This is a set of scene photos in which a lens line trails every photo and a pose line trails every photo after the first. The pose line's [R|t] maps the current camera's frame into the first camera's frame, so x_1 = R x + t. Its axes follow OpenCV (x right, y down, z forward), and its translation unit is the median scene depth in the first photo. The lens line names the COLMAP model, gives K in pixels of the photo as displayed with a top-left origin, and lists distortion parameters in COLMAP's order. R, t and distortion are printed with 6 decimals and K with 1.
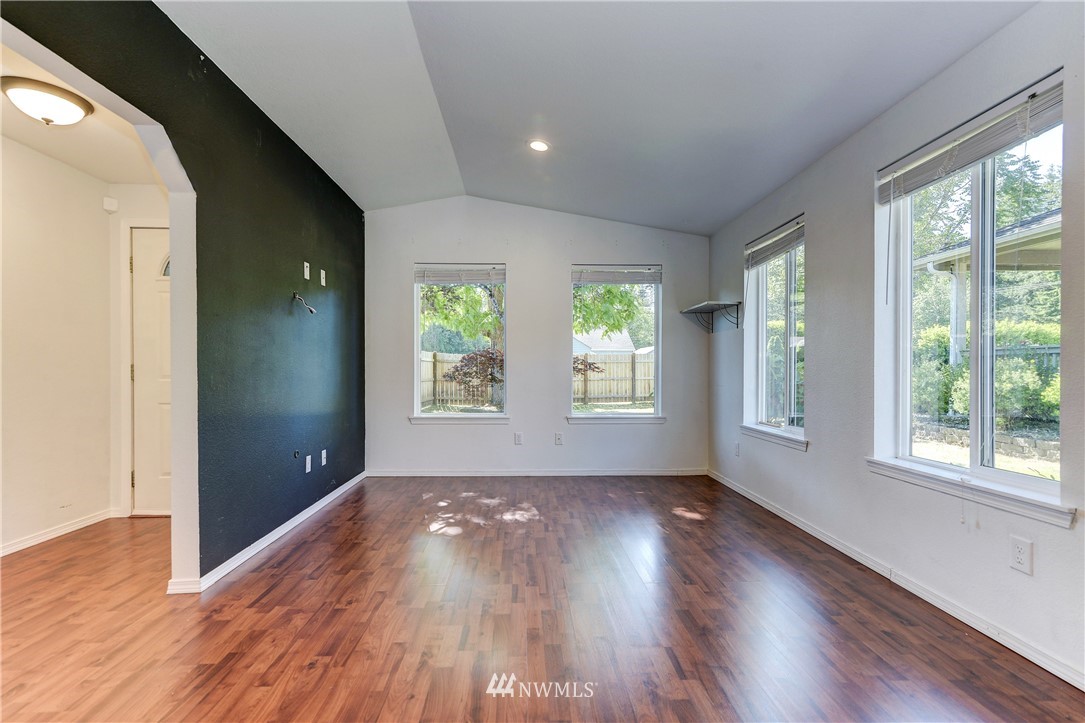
lens RADIAL K [[498.8, 0, 542.5], [0, 498.8, 361.5], [0, 0, 1]] dist [0.000480, 0.000568]
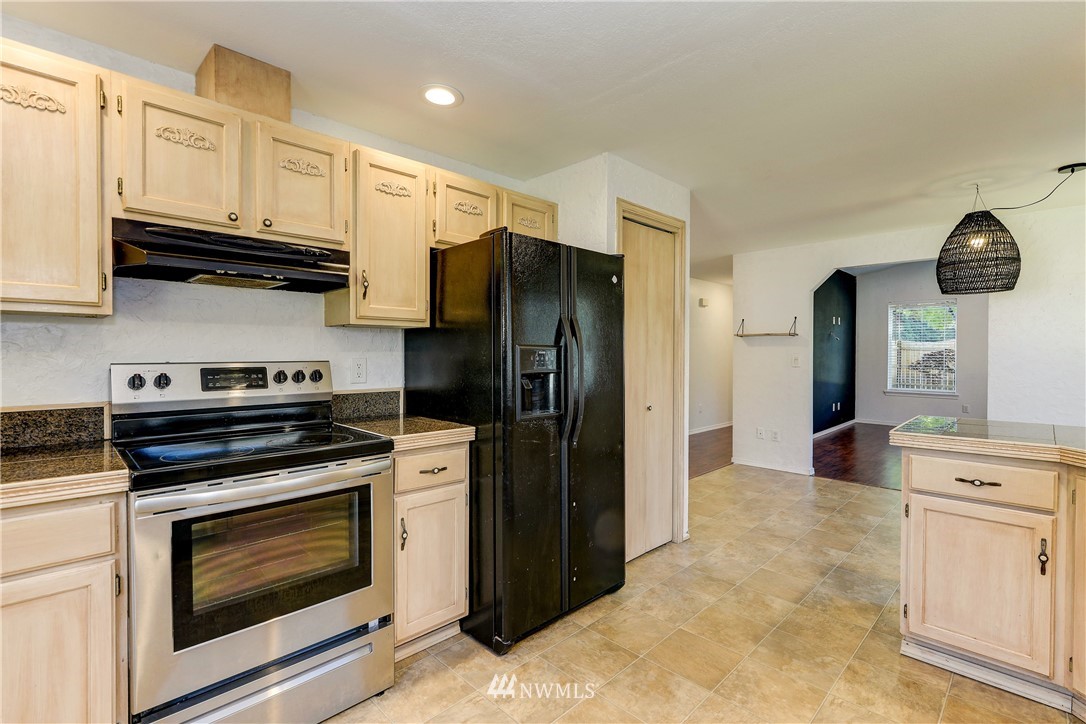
lens RADIAL K [[499.2, 0, 543.0], [0, 499.2, 362.0], [0, 0, 1]] dist [0.000480, 0.000568]
pose [[0.665501, 0.014143, -0.746263, 0.394585], [0.020224, 0.999112, 0.036971, -0.128513], [0.746123, -0.039697, 0.664624, -1.698028]]
